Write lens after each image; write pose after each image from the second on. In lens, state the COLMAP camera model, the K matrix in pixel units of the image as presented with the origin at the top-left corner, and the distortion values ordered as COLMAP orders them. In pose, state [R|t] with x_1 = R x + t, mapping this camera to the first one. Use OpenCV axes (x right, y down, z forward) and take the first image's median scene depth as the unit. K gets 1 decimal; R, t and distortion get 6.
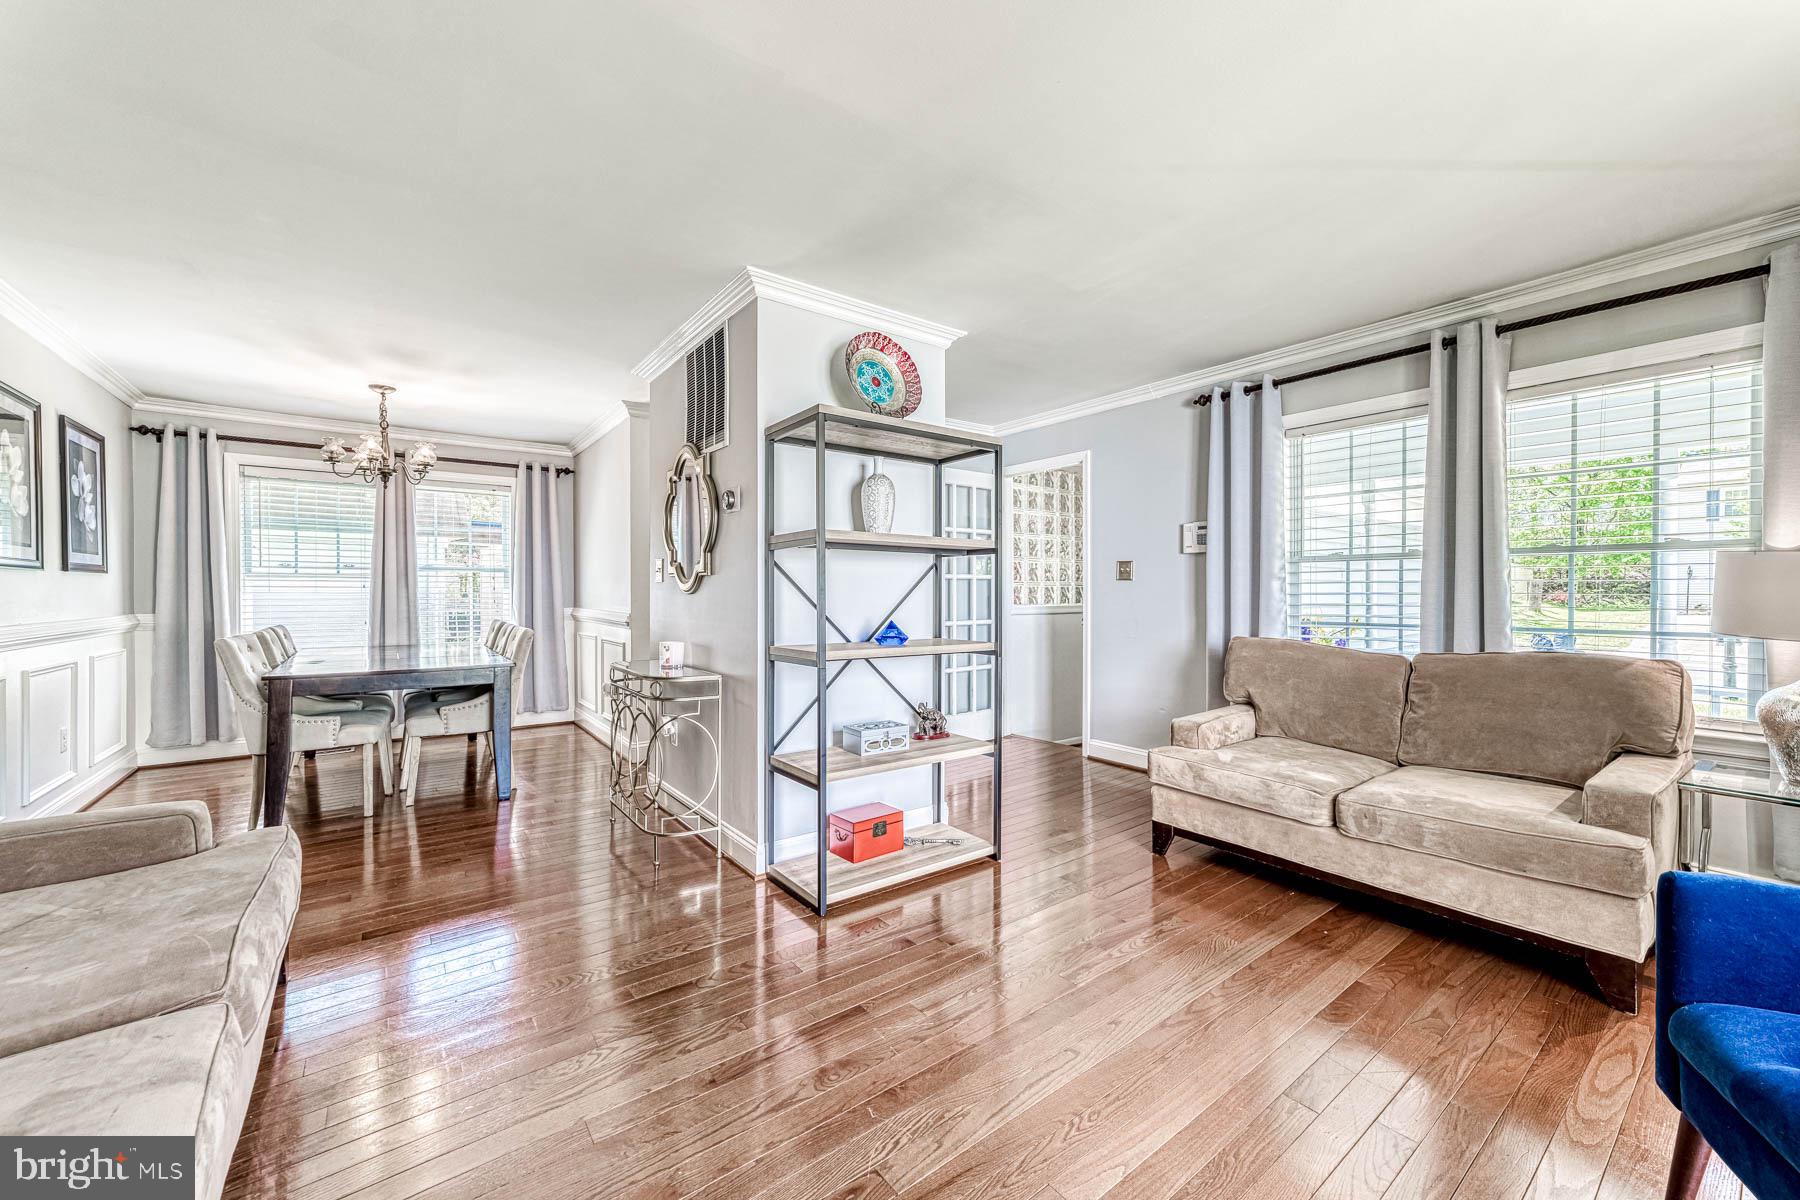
lens RADIAL K [[696.4, 0, 906.4], [0, 696.4, 595.3], [0, 0, 1]] dist [-0.008096, 0.004326]
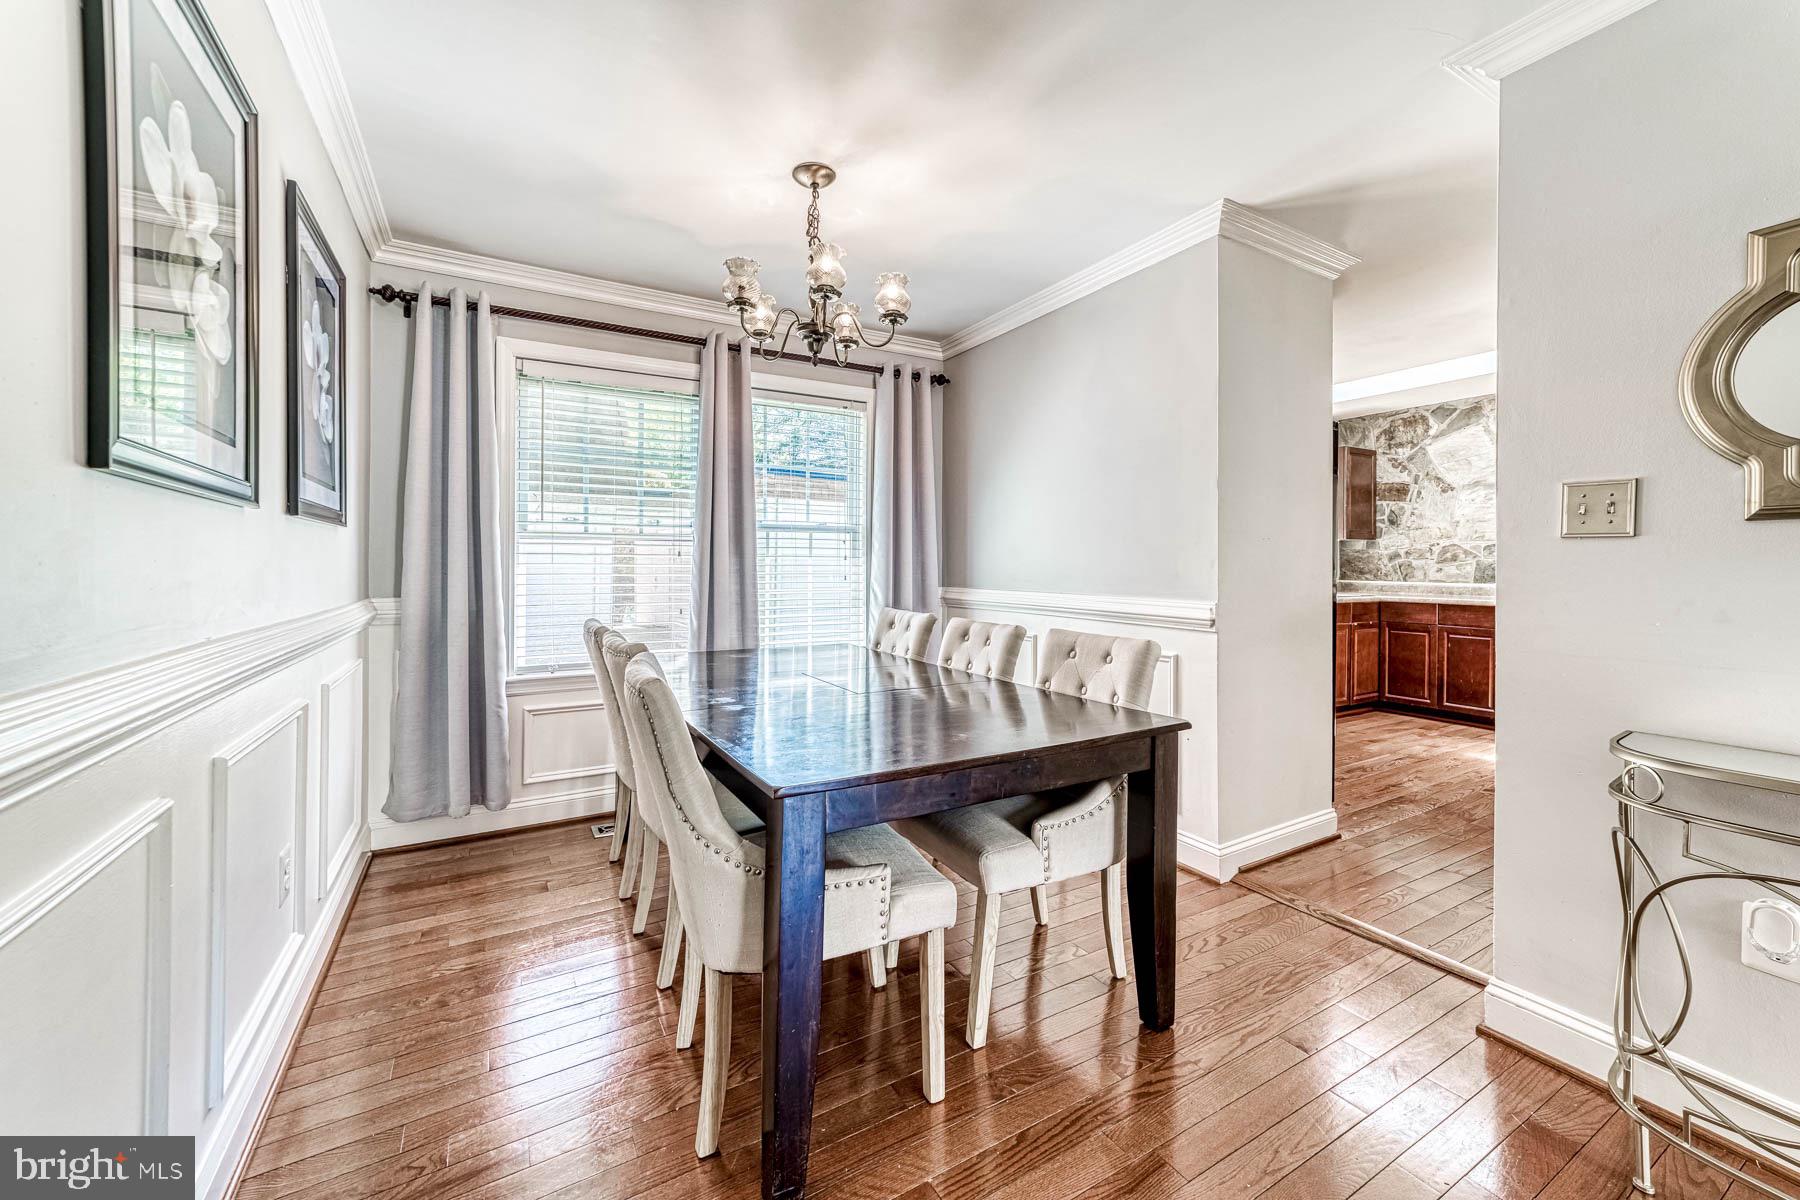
lens RADIAL K [[696.4, 0, 903.2], [0, 696.4, 564.1], [0, 0, 1]] dist [-0.008096, 0.004326]
pose [[0.992859, 0.002619, -0.119263, -0.700043], [-0.003810, 0.999945, -0.009763, 0.000970], [0.119231, 0.010148, 0.992815, 0.549211]]
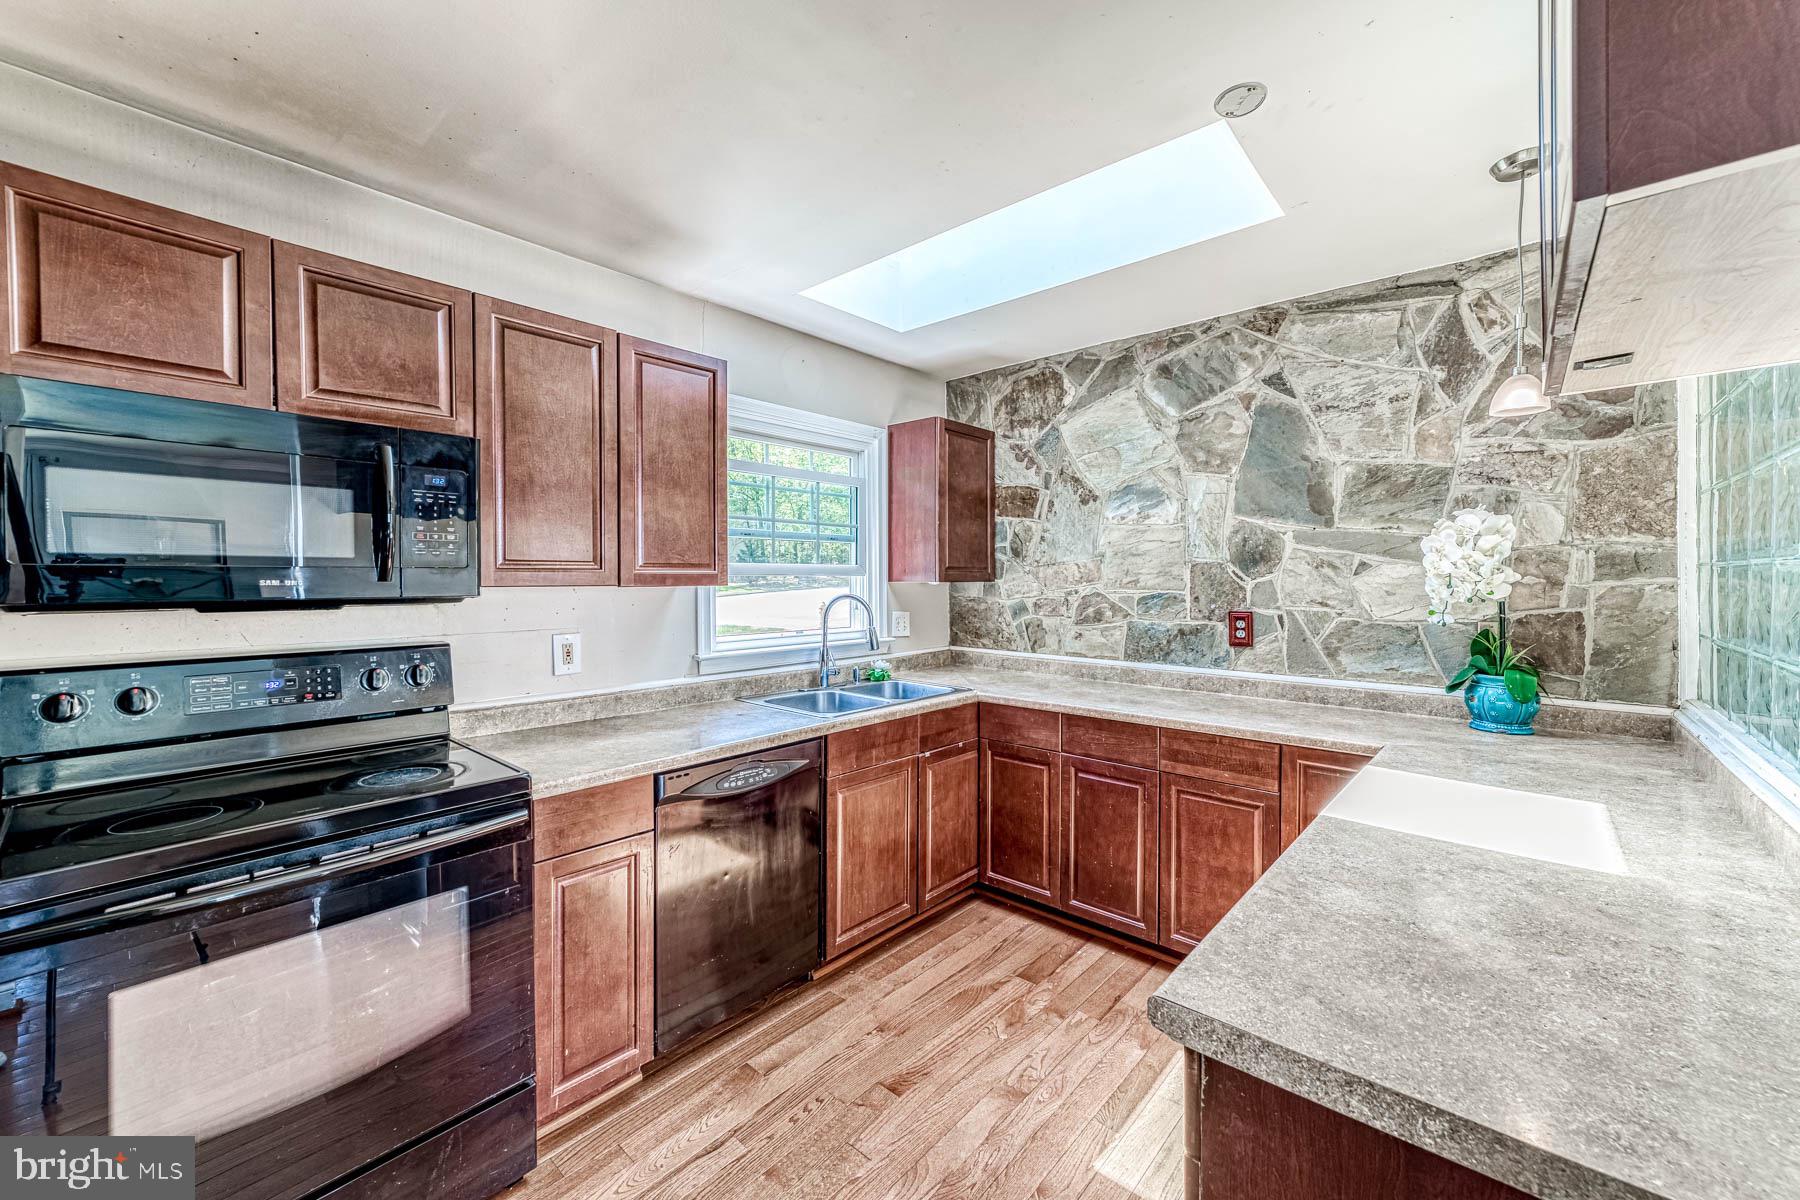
lens RADIAL K [[696.4, 0, 910.0], [0, 696.4, 585.3], [0, 0, 1]] dist [-0.008096, 0.004326]
pose [[0.977002, -0.003635, 0.213199, -0.157724], [0.003729, 0.999993, -0.000041, -0.066554], [-0.213197, 0.000835, 0.977009, 1.313140]]
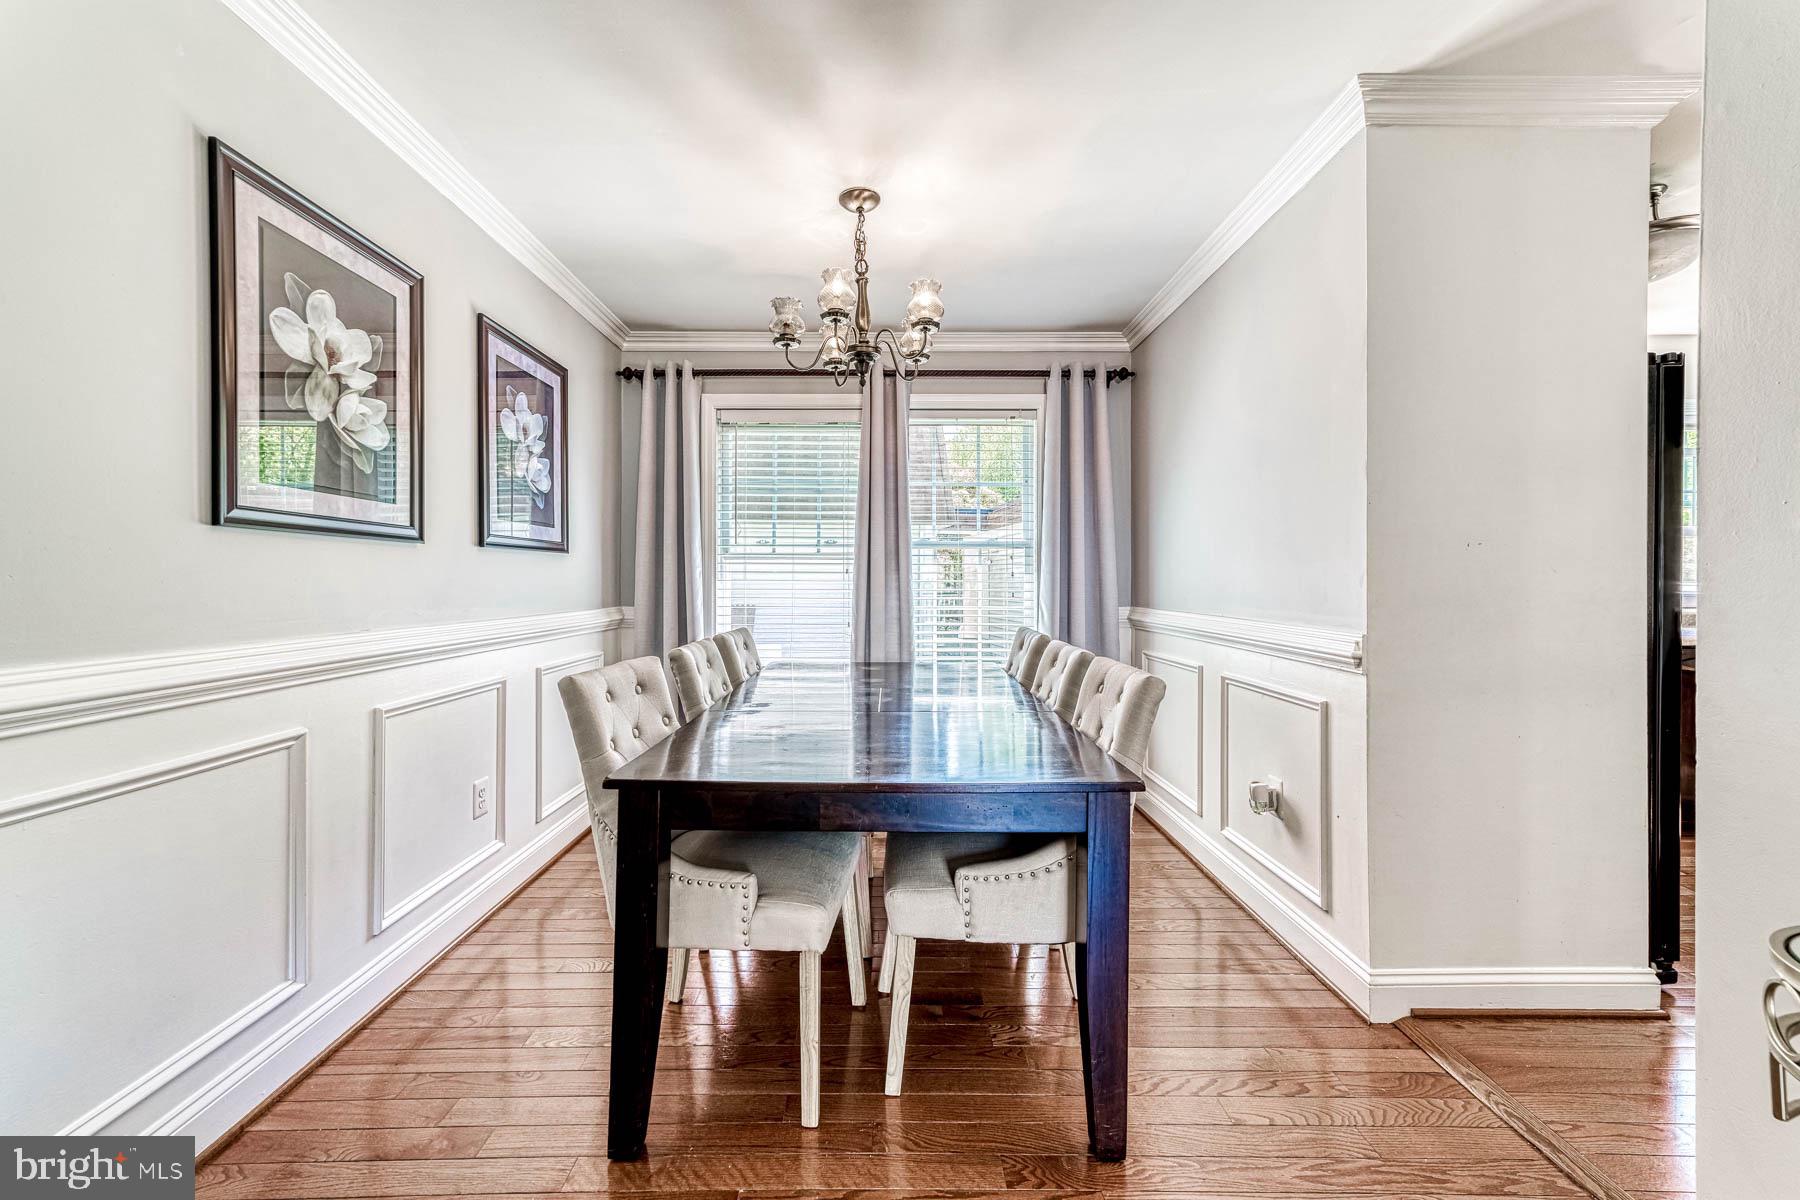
lens RADIAL K [[696.4, 0, 888.6], [0, 696.4, 582.5], [0, 0, 1]] dist [-0.008096, 0.004326]
pose [[0.799985, 0.004729, -0.600001, -0.464684], [-0.008287, 0.999961, -0.003167, -0.001313], [0.599963, 0.007505, 0.799993, 0.657718]]
